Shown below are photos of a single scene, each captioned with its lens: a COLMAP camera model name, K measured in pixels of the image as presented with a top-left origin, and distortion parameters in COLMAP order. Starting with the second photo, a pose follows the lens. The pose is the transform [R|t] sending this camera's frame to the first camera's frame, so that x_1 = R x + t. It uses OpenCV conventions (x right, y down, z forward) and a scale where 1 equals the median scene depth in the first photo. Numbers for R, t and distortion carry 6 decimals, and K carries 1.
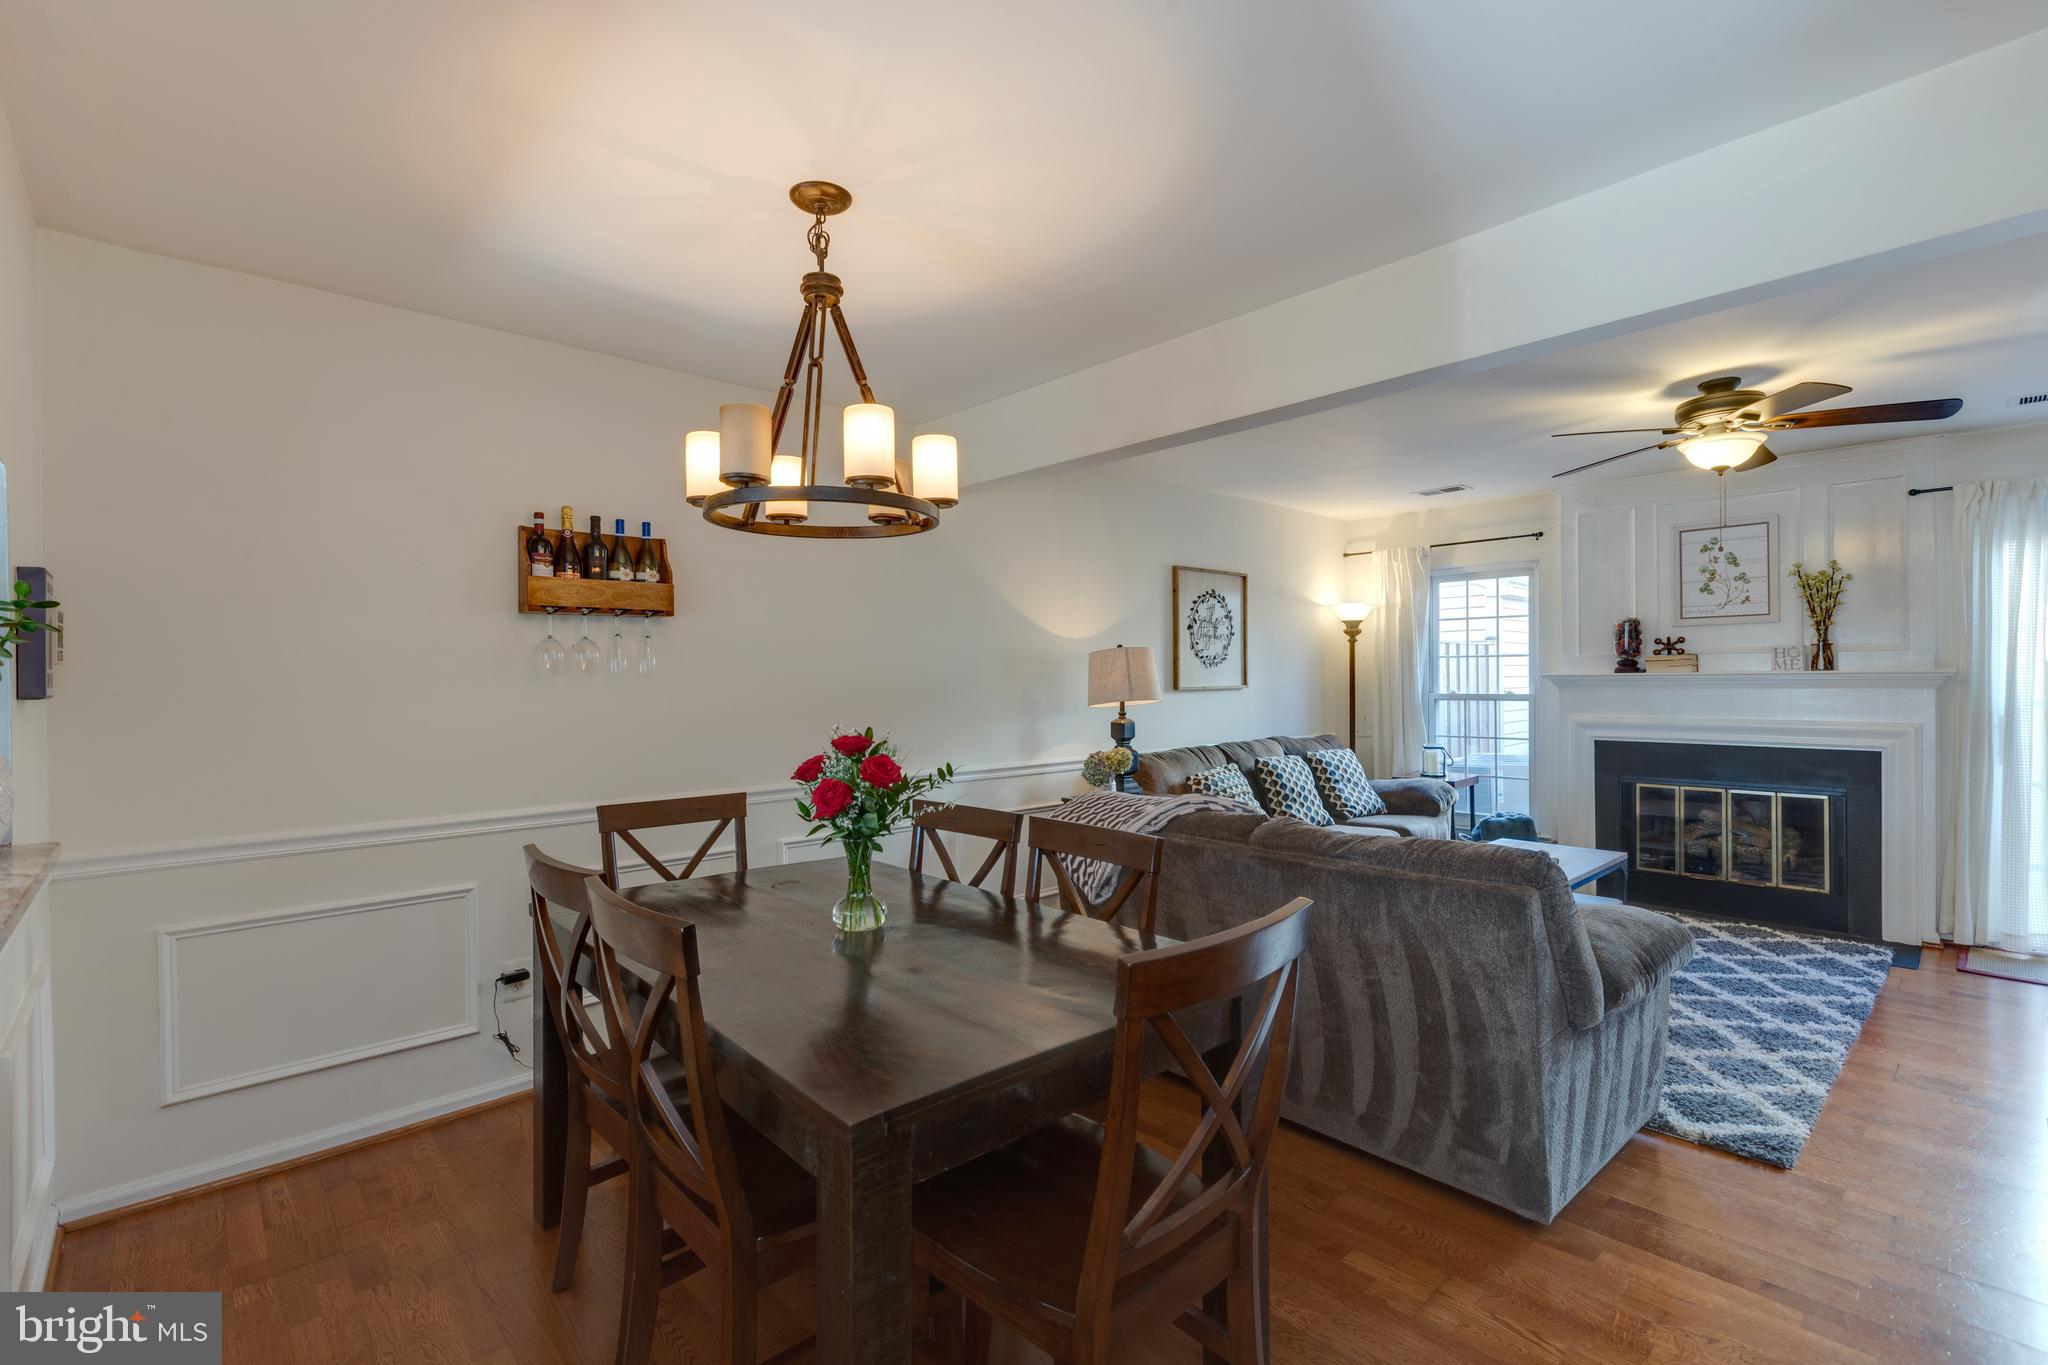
lens RADIAL K [[908.2, 0, 1026.8], [0, 908.2, 679.3], [0, 0, 1]] dist [0.002127, -0.000738]
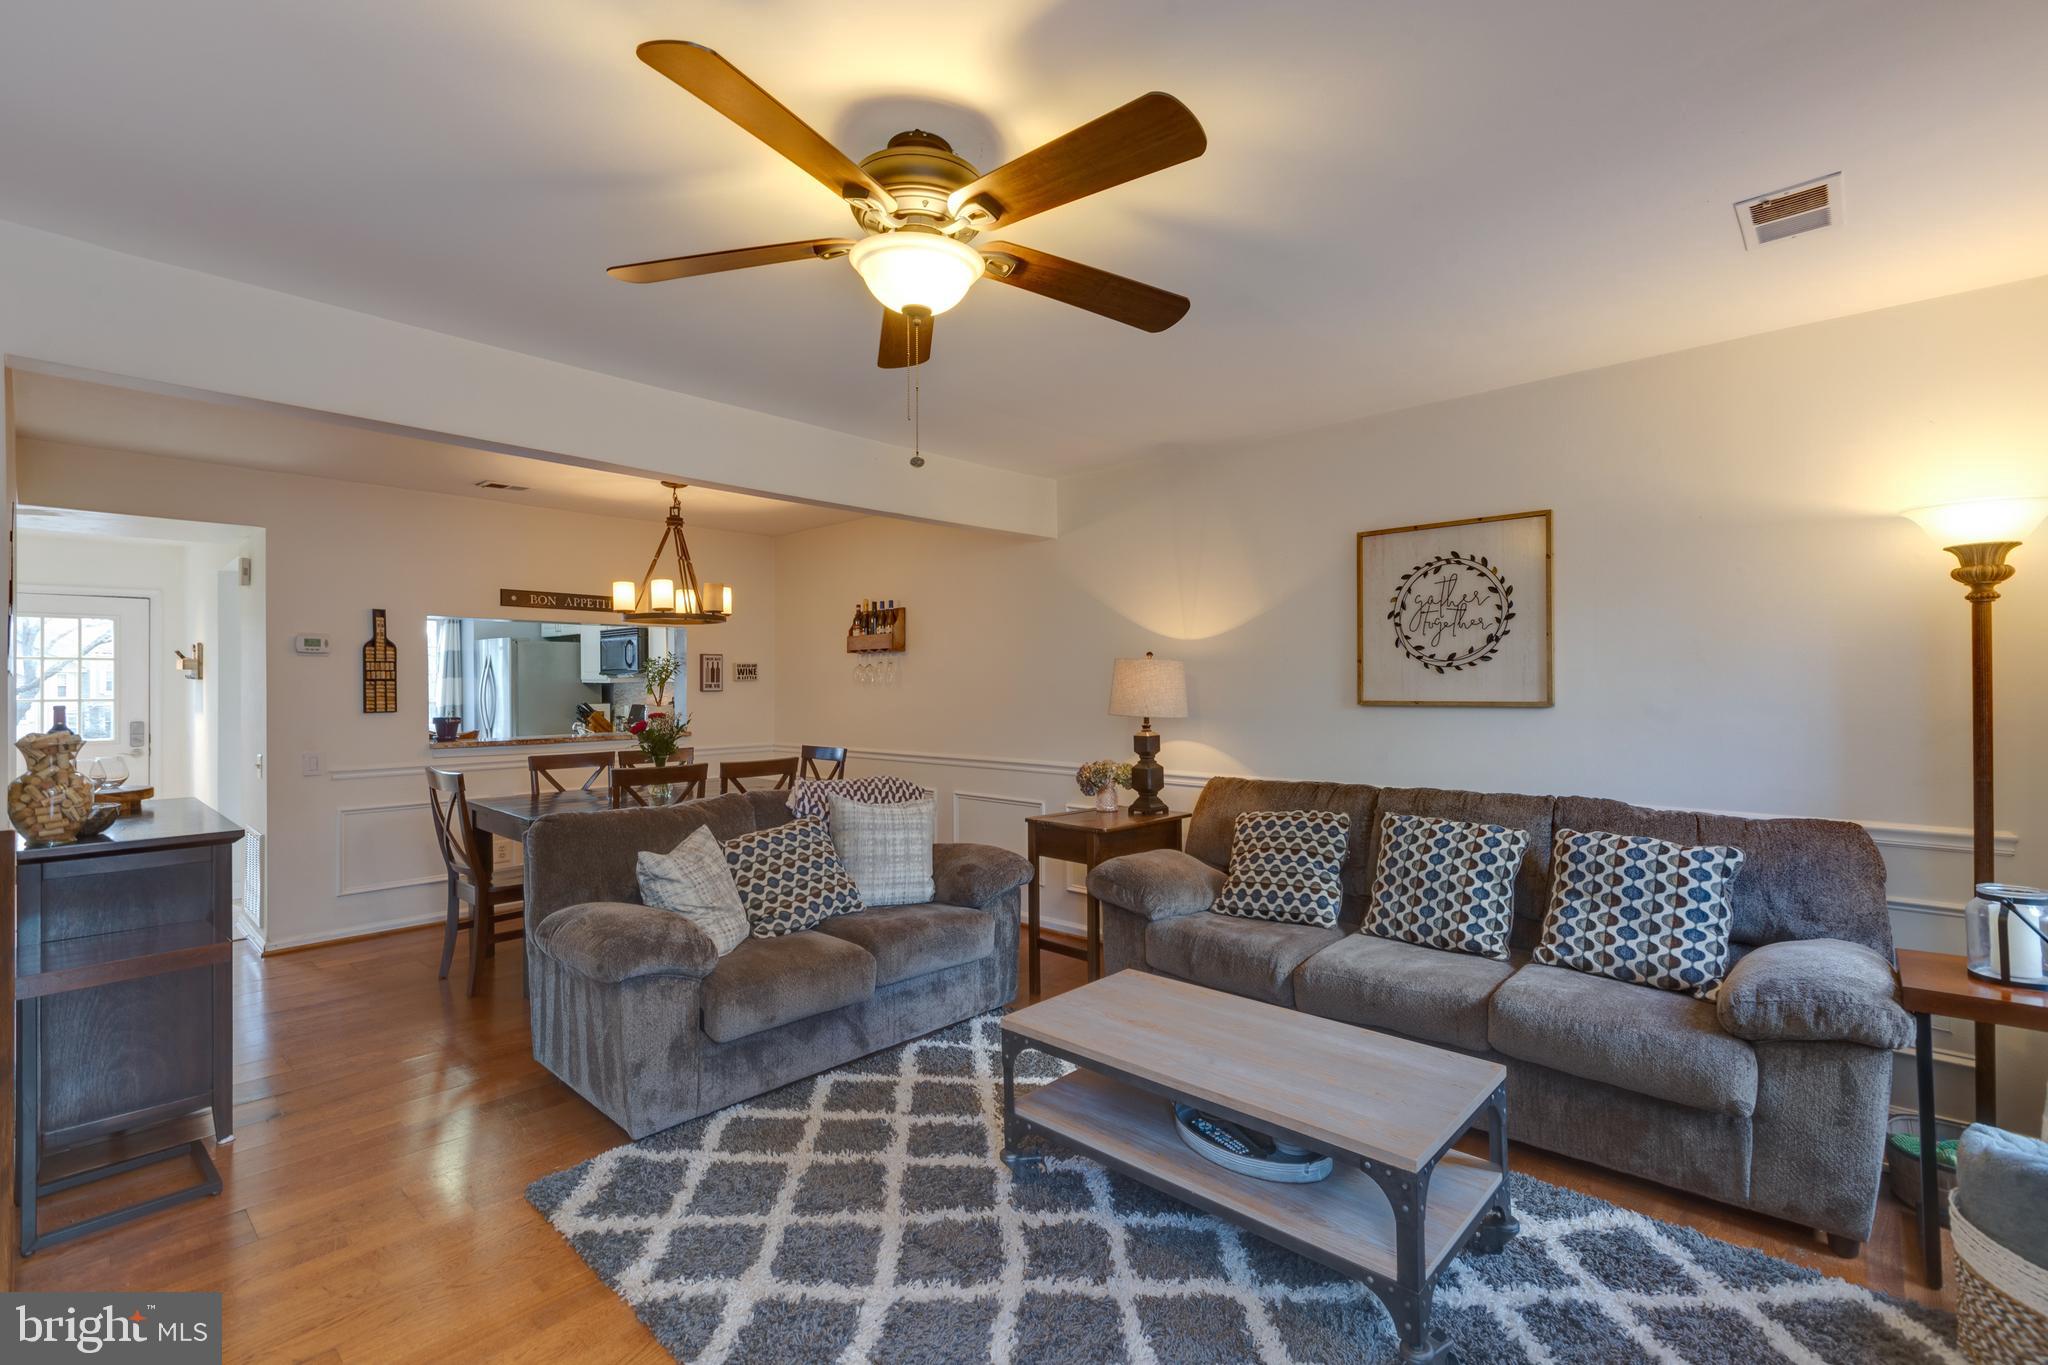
lens RADIAL K [[908.2, 0, 1024.0], [0, 908.2, 679.1], [0, 0, 1]] dist [0.002127, -0.000738]
pose [[0.079169, 0.001365, -0.996860, 1.028124], [0.000695, 0.999999, 0.001424, -0.011763], [0.996861, -0.000806, 0.079168, 0.806419]]
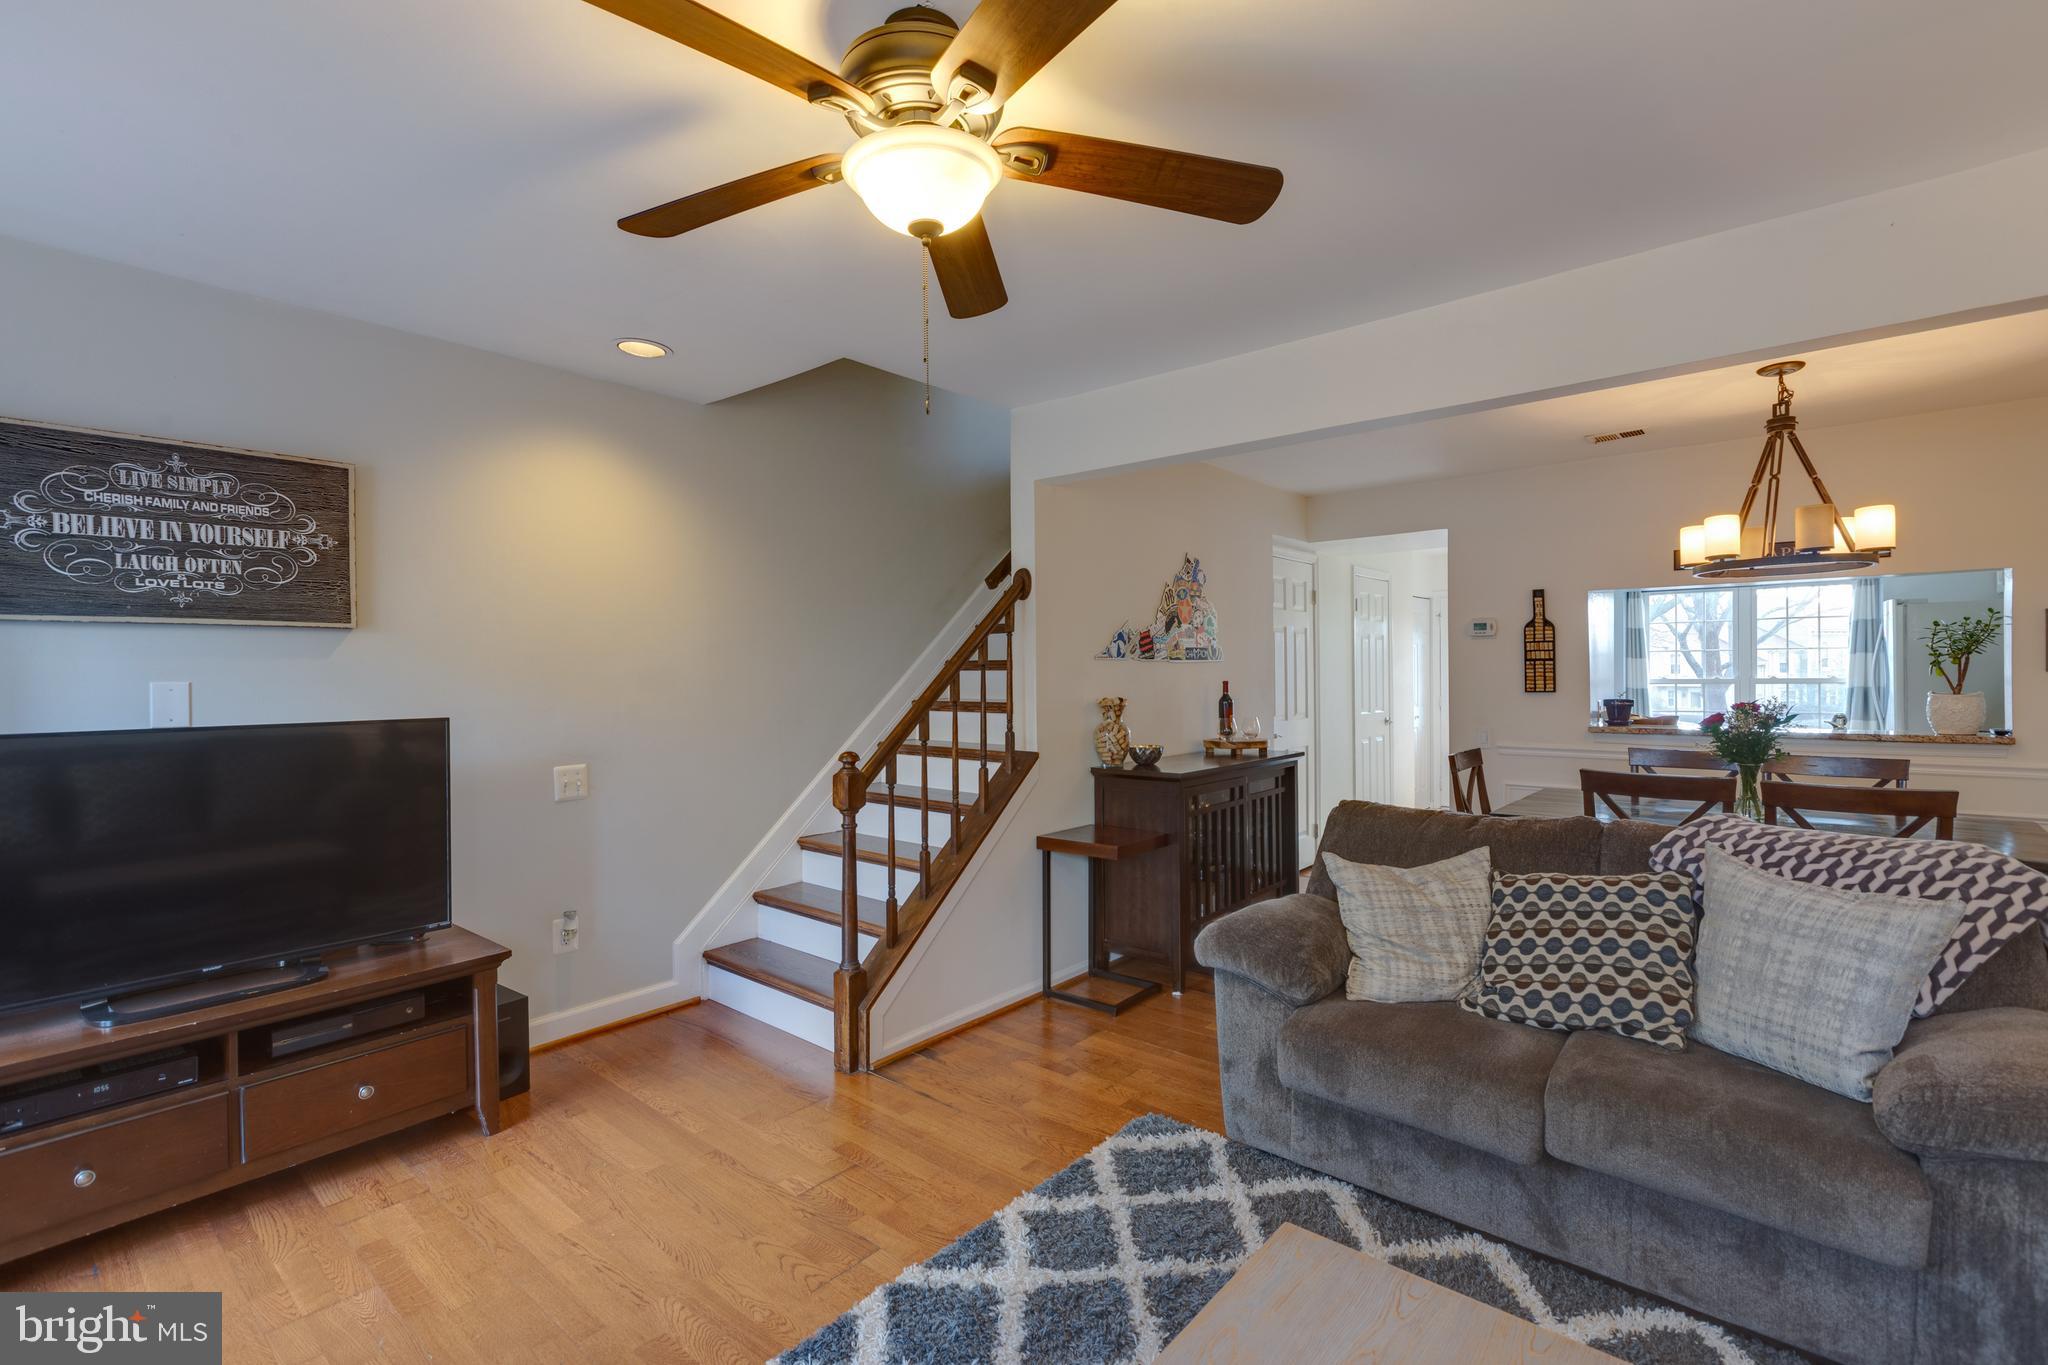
lens RADIAL K [[908.2, 0, 1023.7], [0, 908.2, 674.6], [0, 0, 1]] dist [0.002127, -0.000738]
pose [[-0.992955, 0.017274, -0.117222, 0.613648], [0.016675, 0.999842, 0.006089, -0.008739], [0.117309, 0.004091, -0.993087, 1.149011]]
